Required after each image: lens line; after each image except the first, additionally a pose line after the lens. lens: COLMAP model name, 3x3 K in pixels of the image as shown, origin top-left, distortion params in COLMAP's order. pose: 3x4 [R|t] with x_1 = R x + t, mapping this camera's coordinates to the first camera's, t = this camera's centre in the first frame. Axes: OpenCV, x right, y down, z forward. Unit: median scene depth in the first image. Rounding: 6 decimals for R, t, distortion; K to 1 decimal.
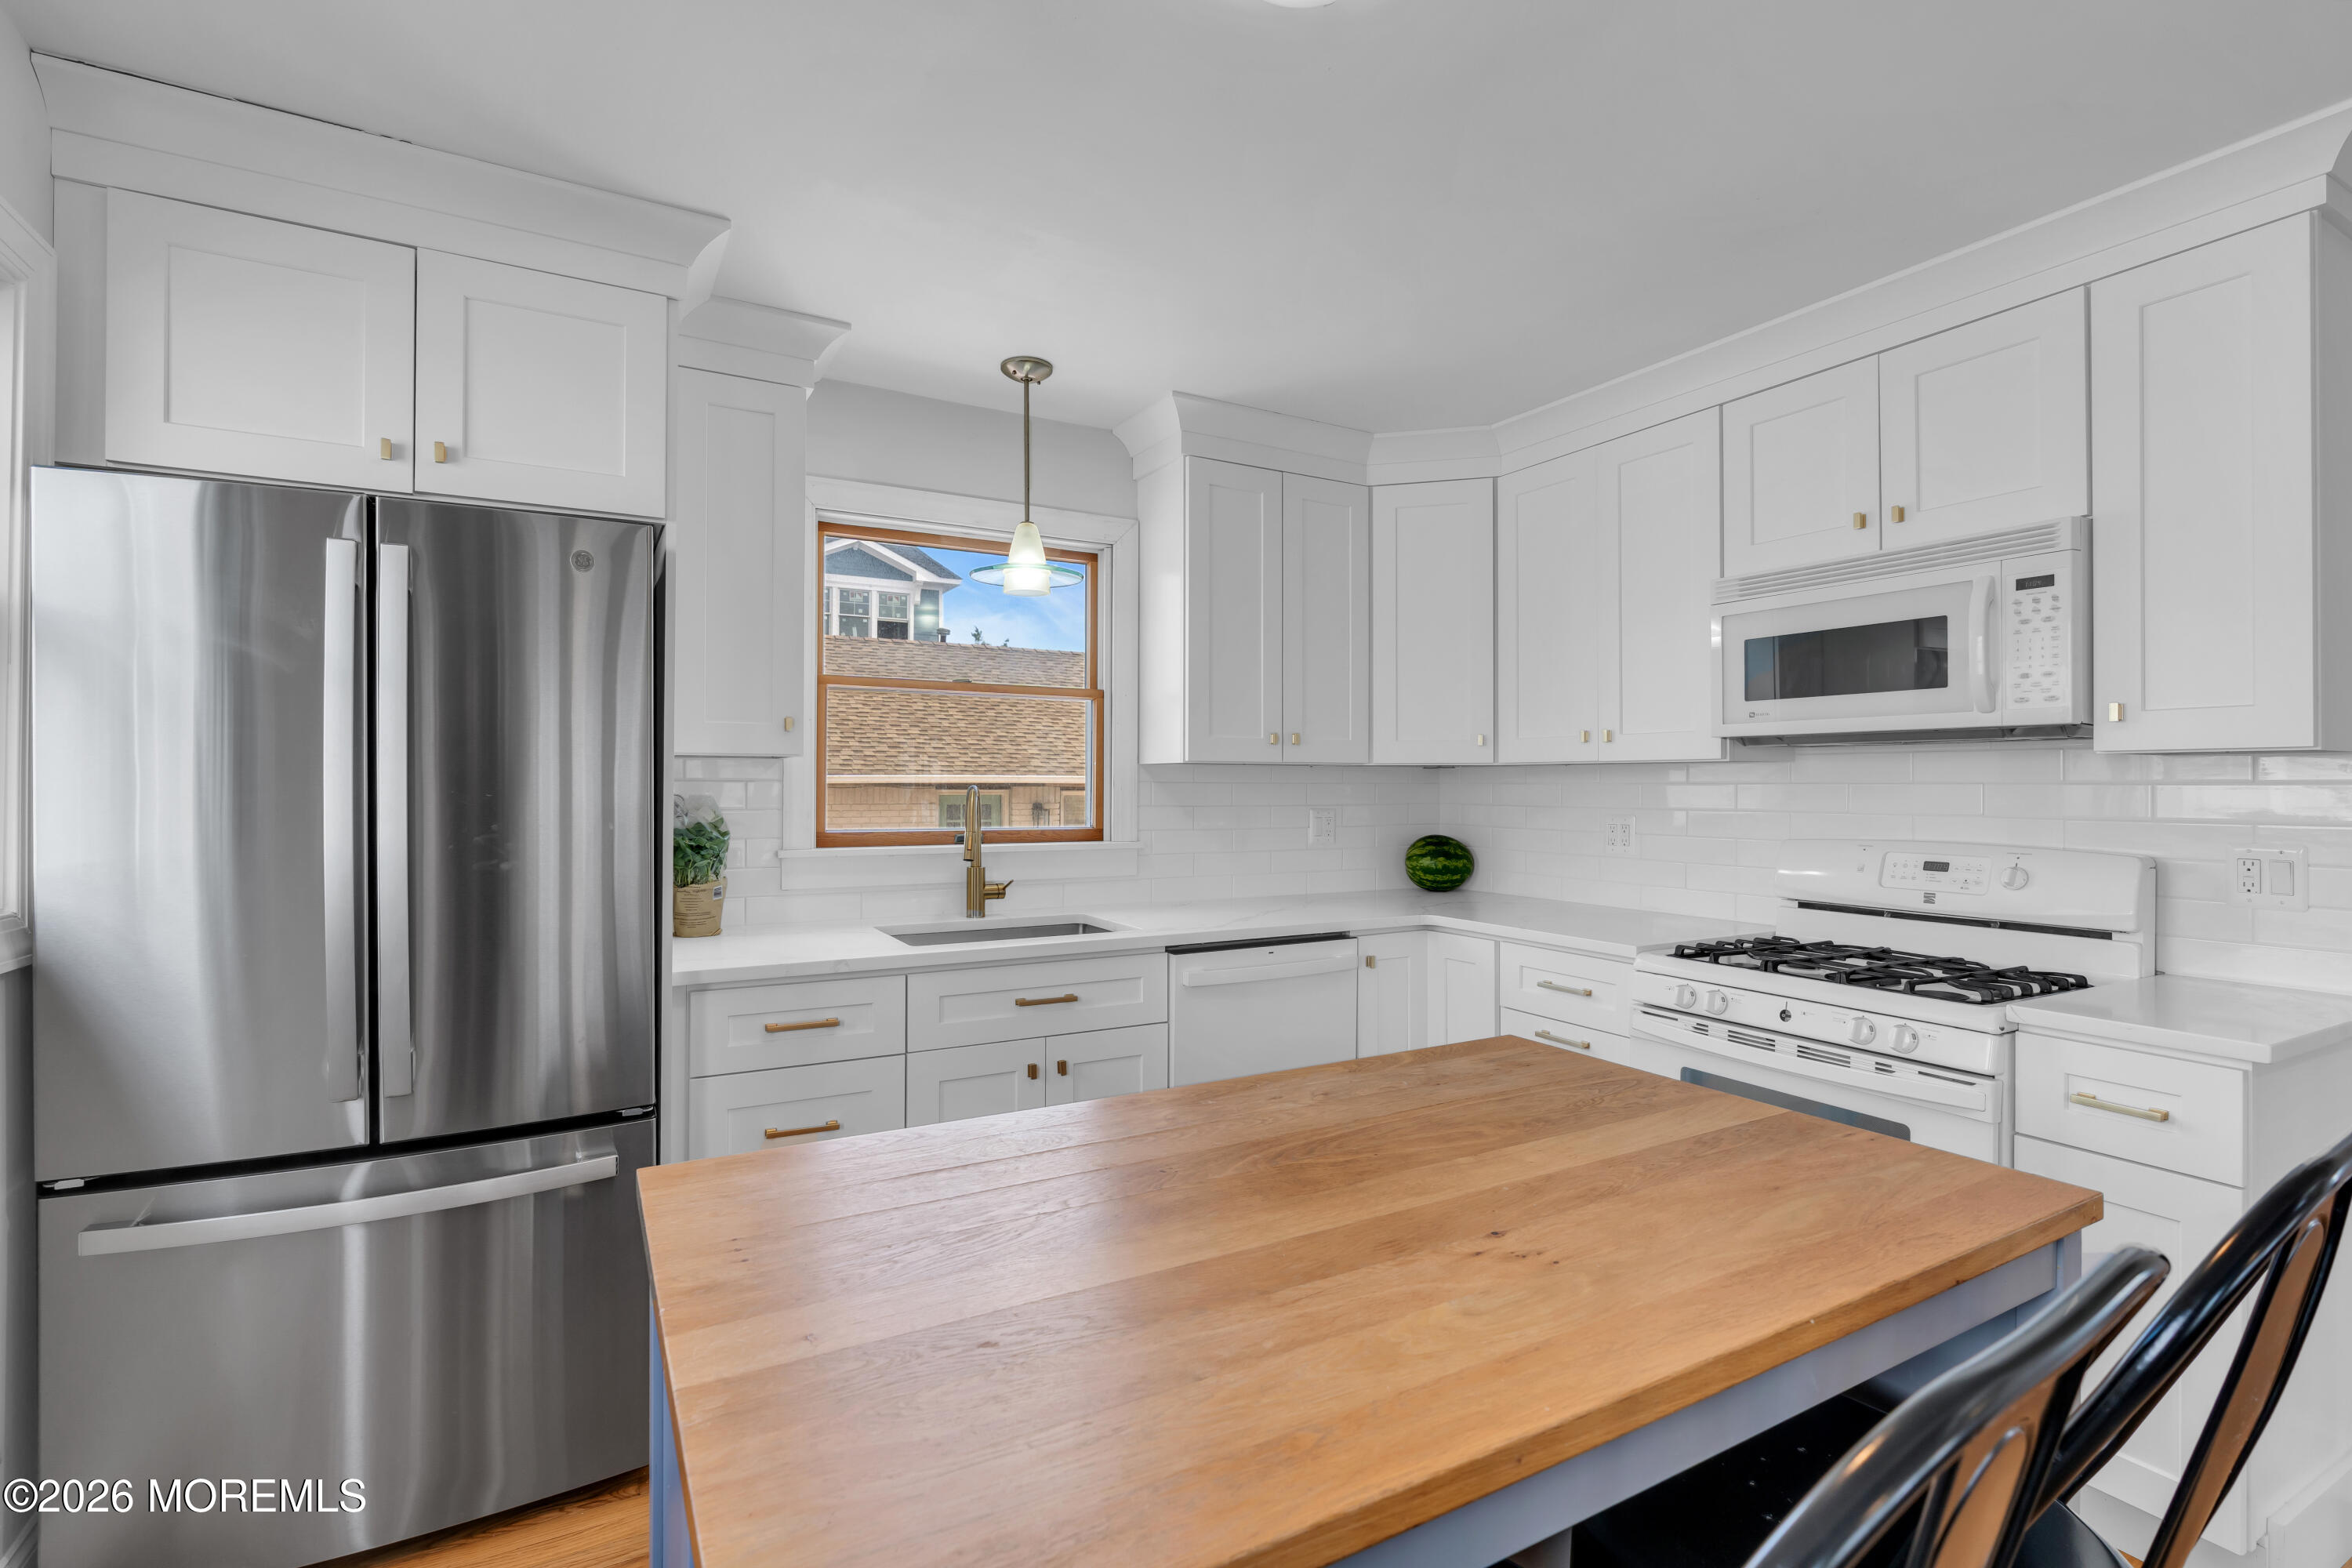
lens RADIAL K [[1069.6, 0, 1176.0], [0, 1069.6, 784.0], [0, 0, 1]] dist [-0.003628, -0.000096]
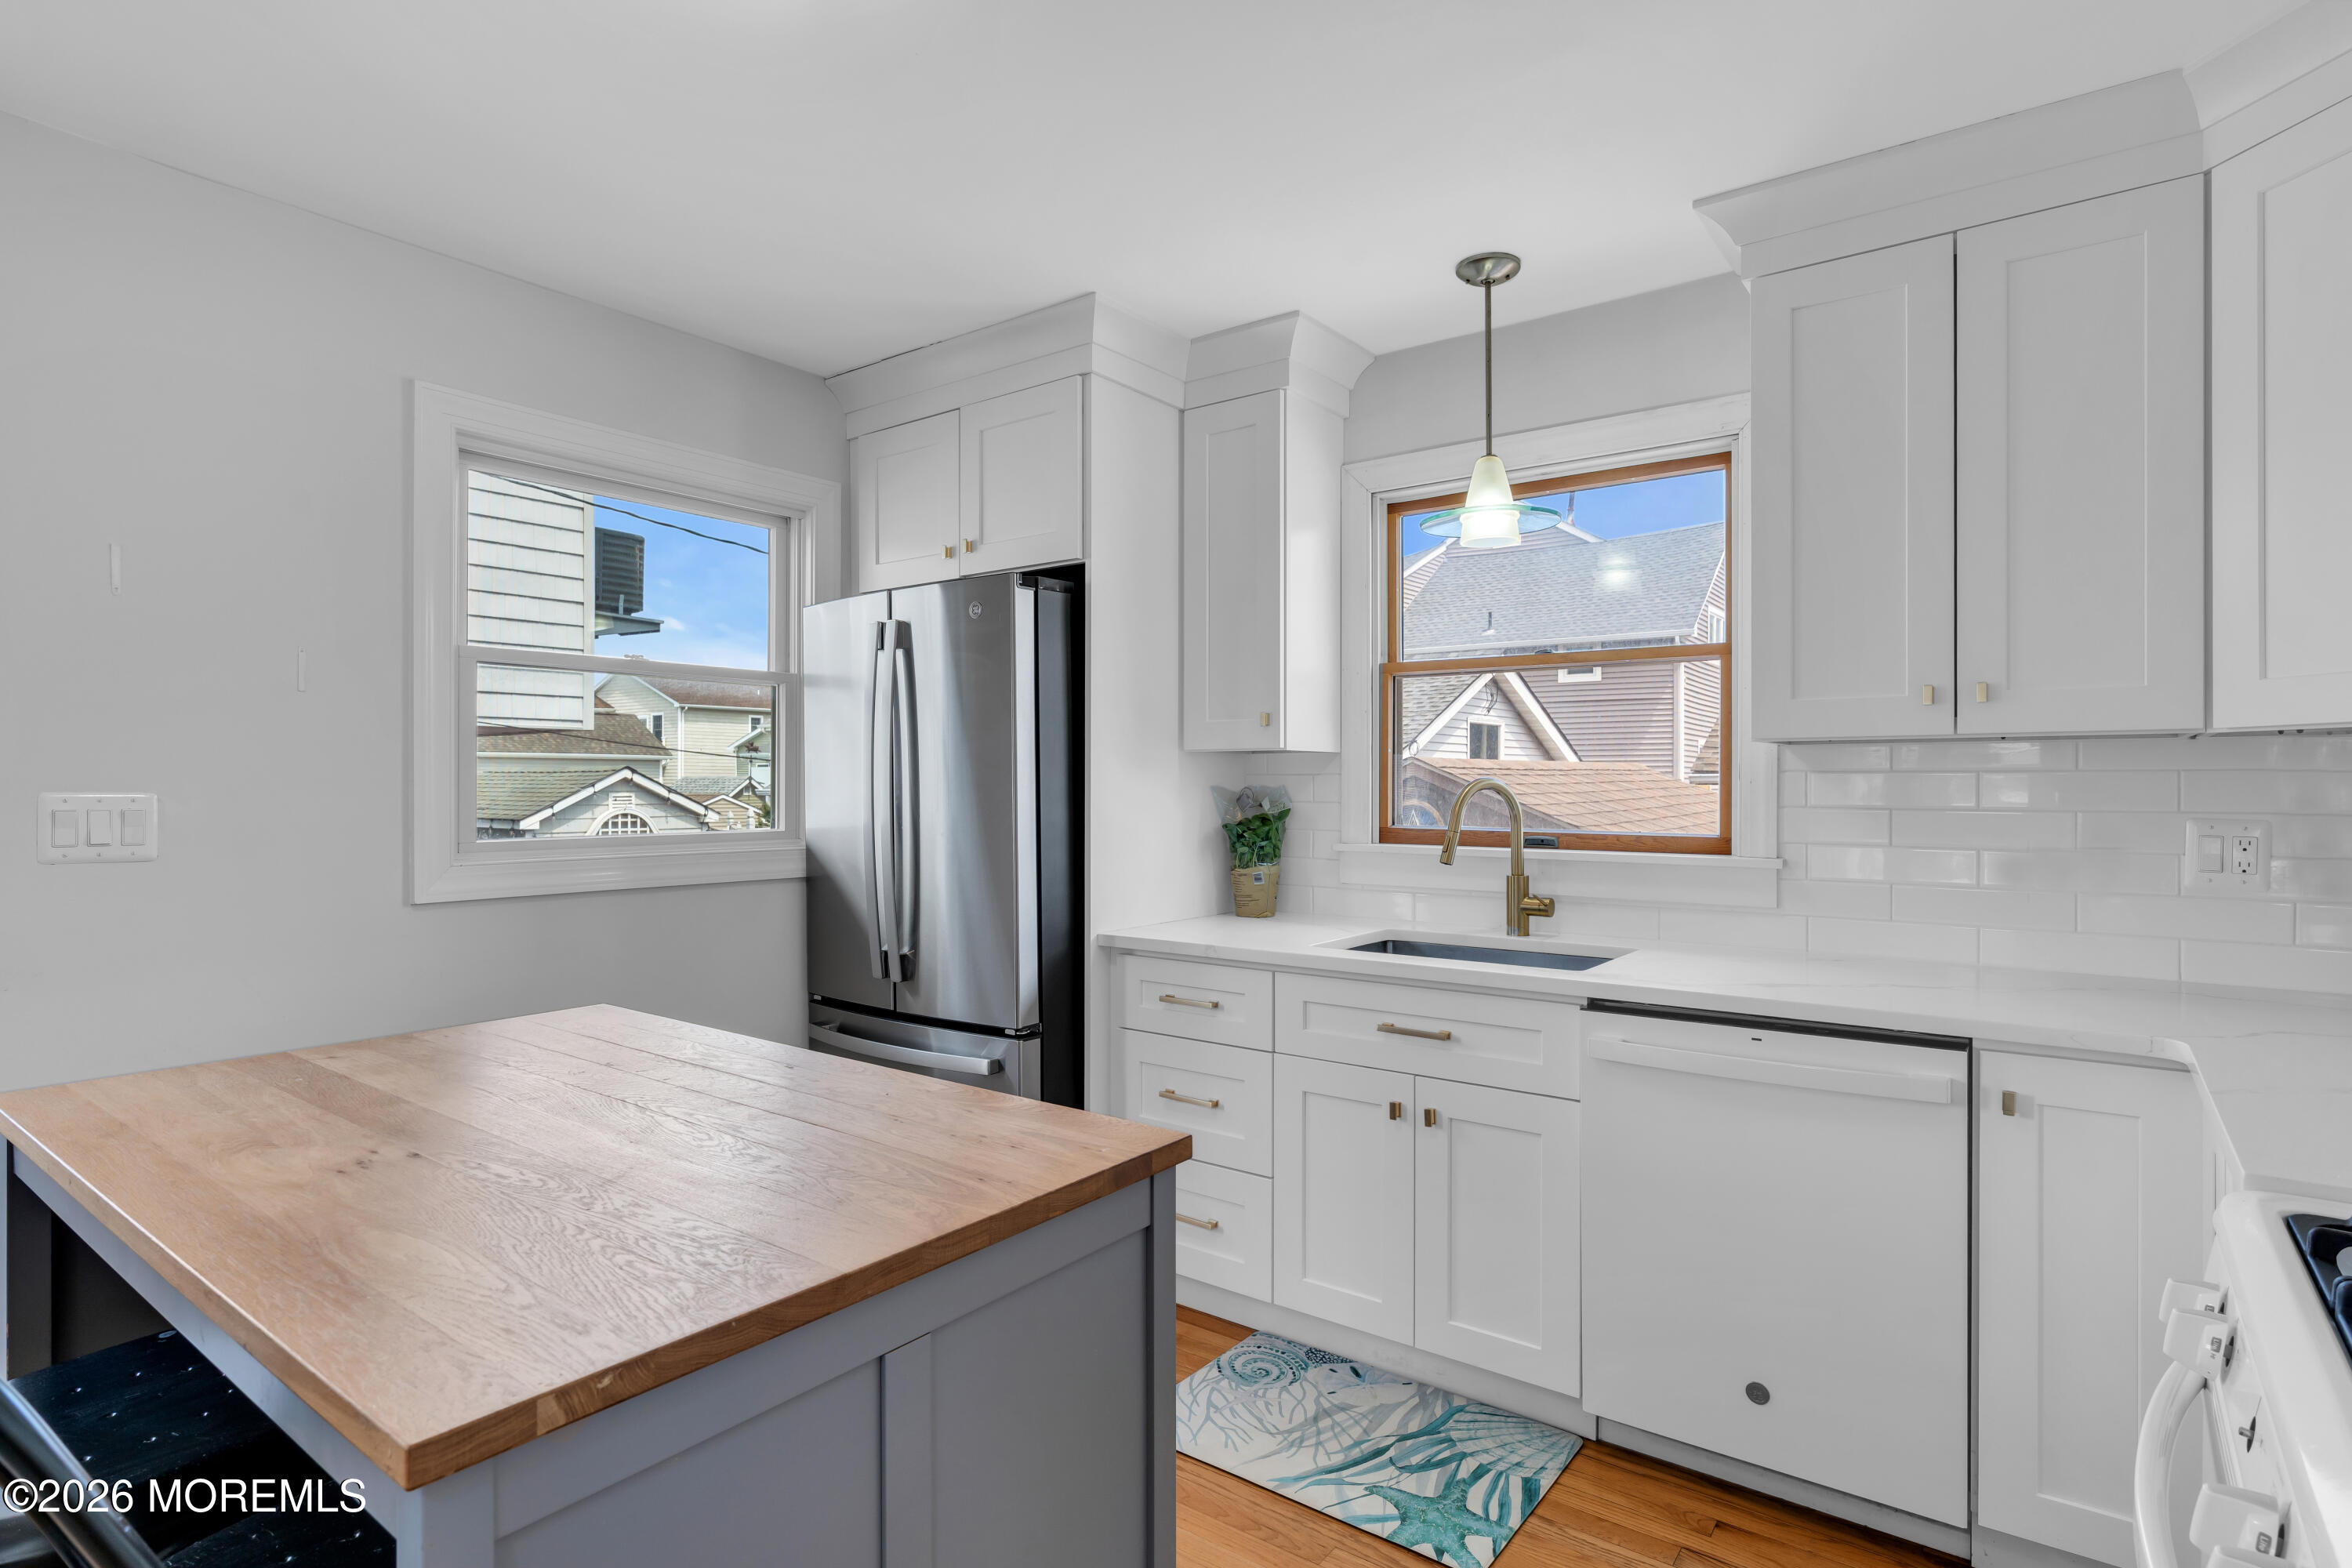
lens RADIAL K [[1196.9, 0, 1176.0], [0, 1196.9, 784.0], [0, 0, 1]] dist [0.002985, -0.000109]
pose [[0.402408, -0.001525, -0.915459, 0.622122], [0.002418, 0.999997, -0.000603, 0.007019], [0.915457, -0.001971, 0.402411, 0.421792]]
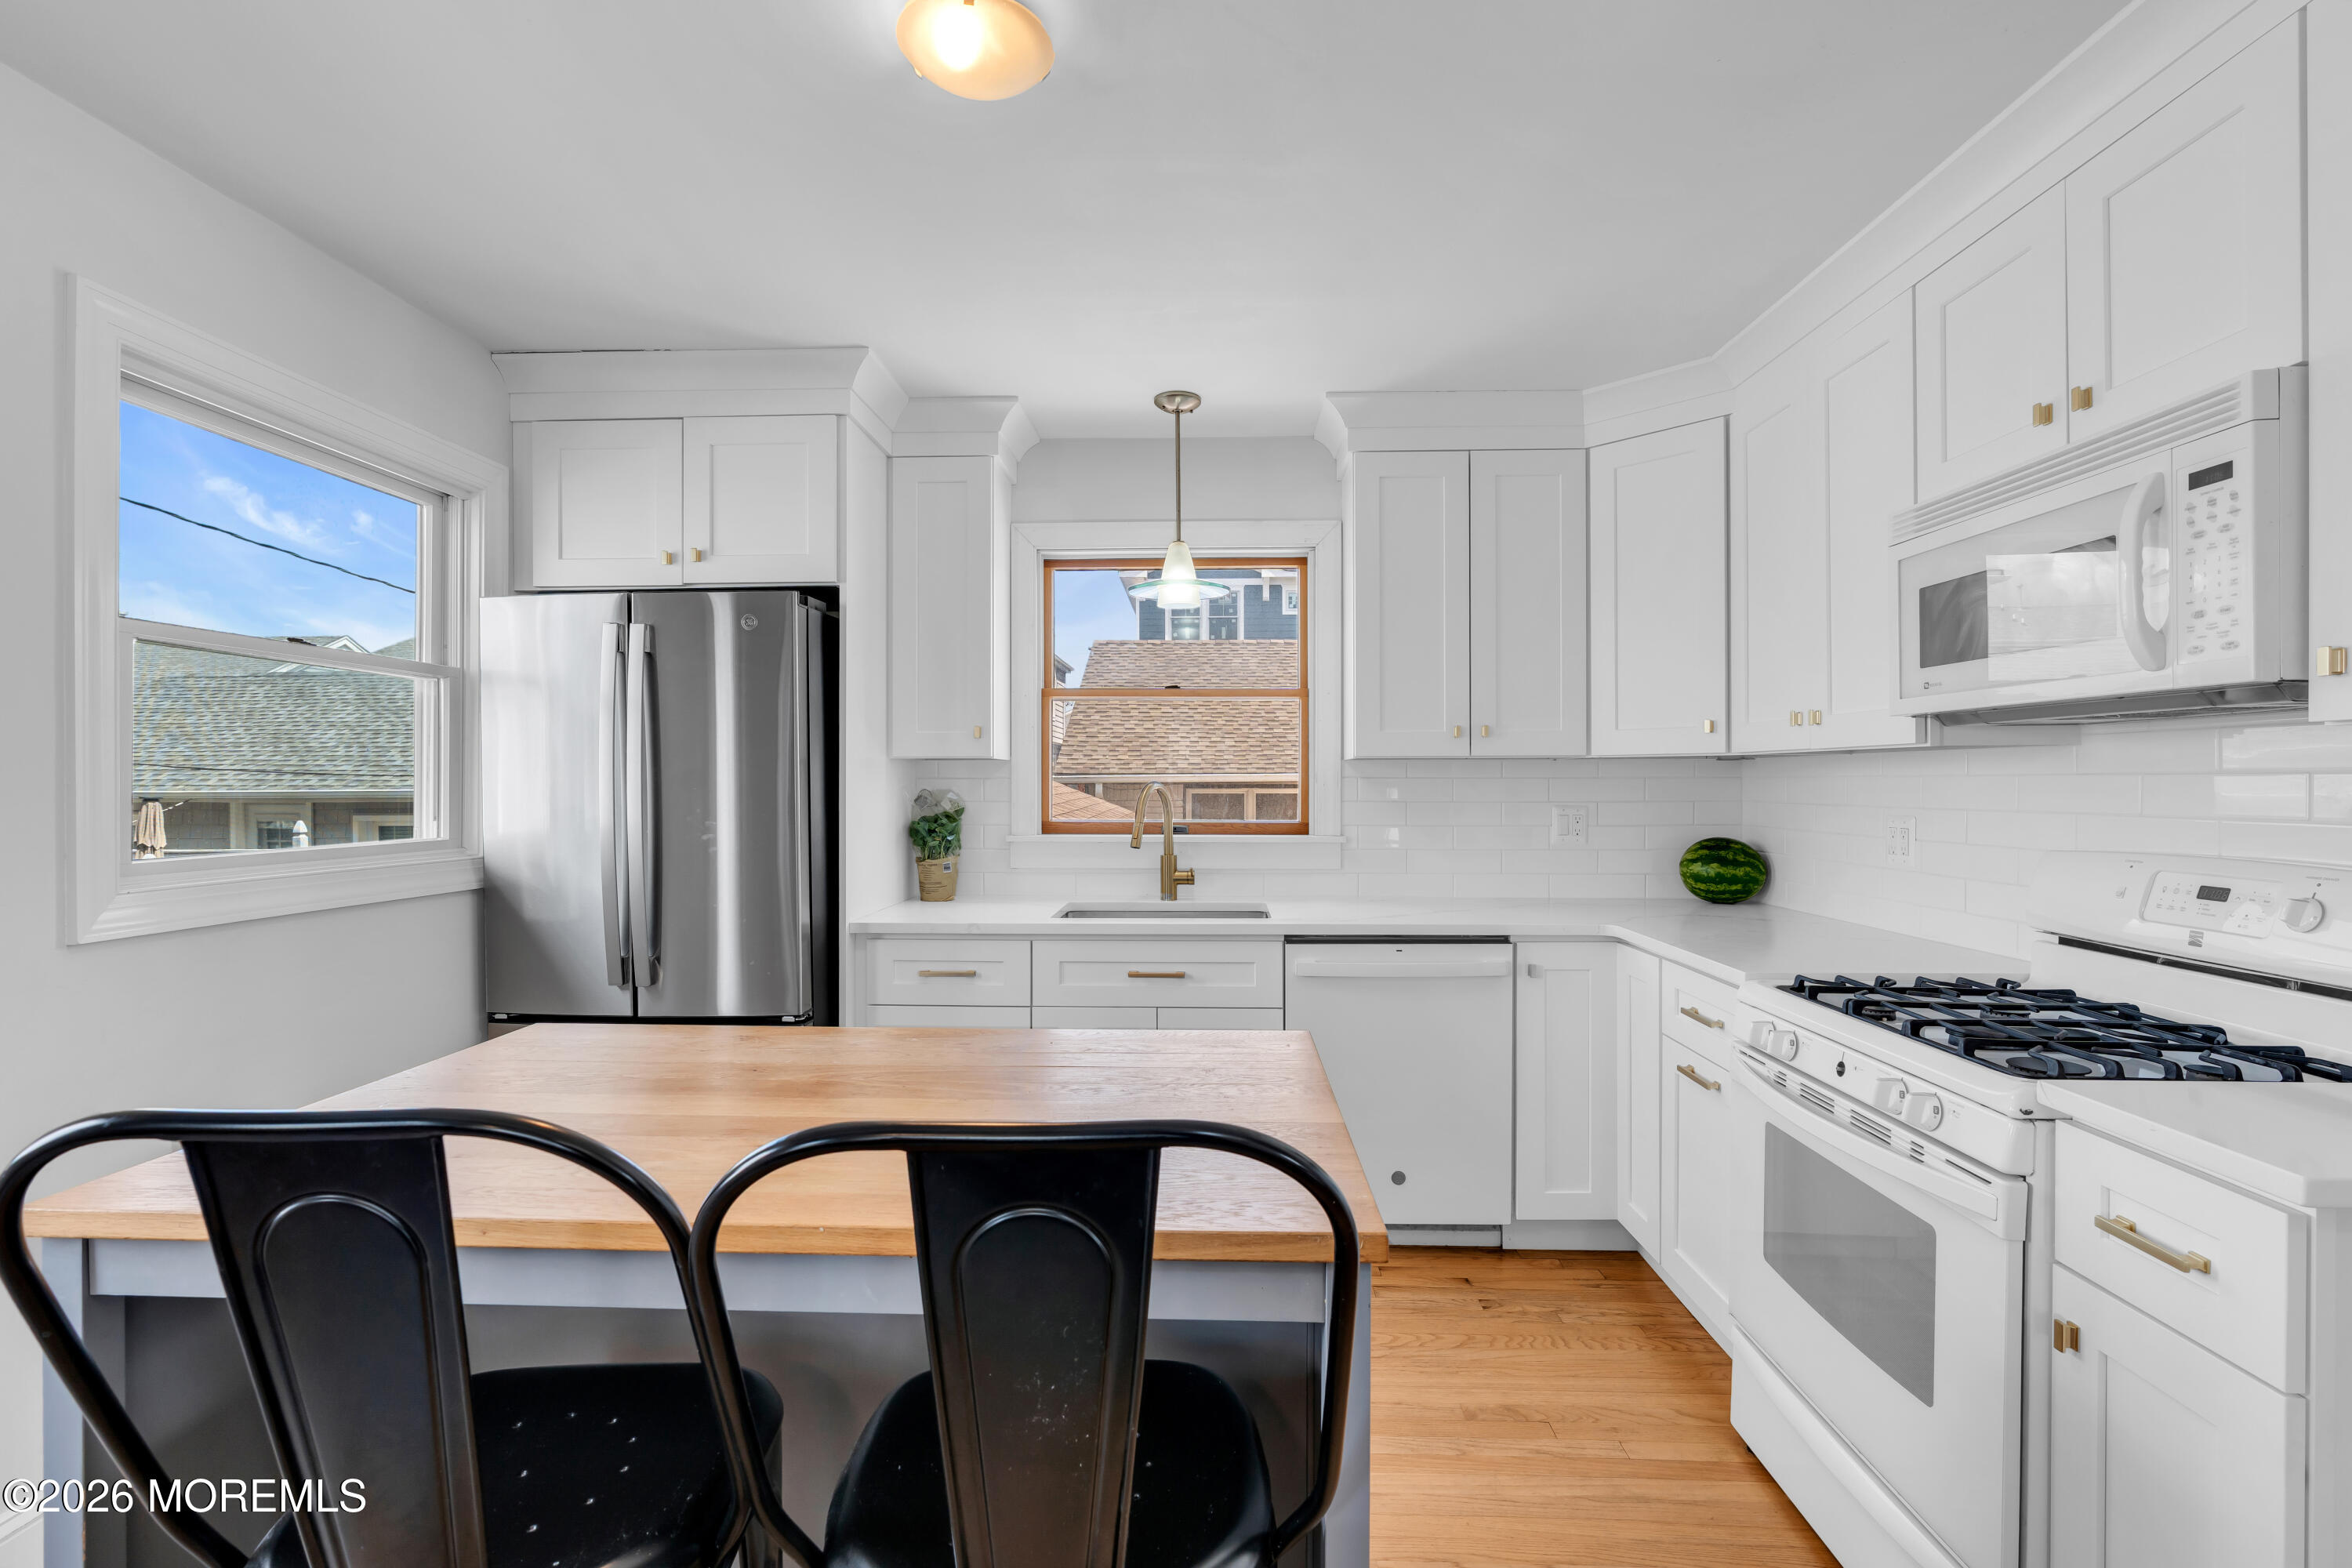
lens RADIAL K [[1083.0, 0, 1176.0], [0, 1083.0, 784.0], [0, 0, 1]] dist [-0.002066, -0.000223]
pose [[0.852273, -0.002457, -0.523091, 0.452109], [0.003914, 0.999991, 0.001680, 0.002594], [0.523082, -0.003479, 0.852275, 0.051936]]
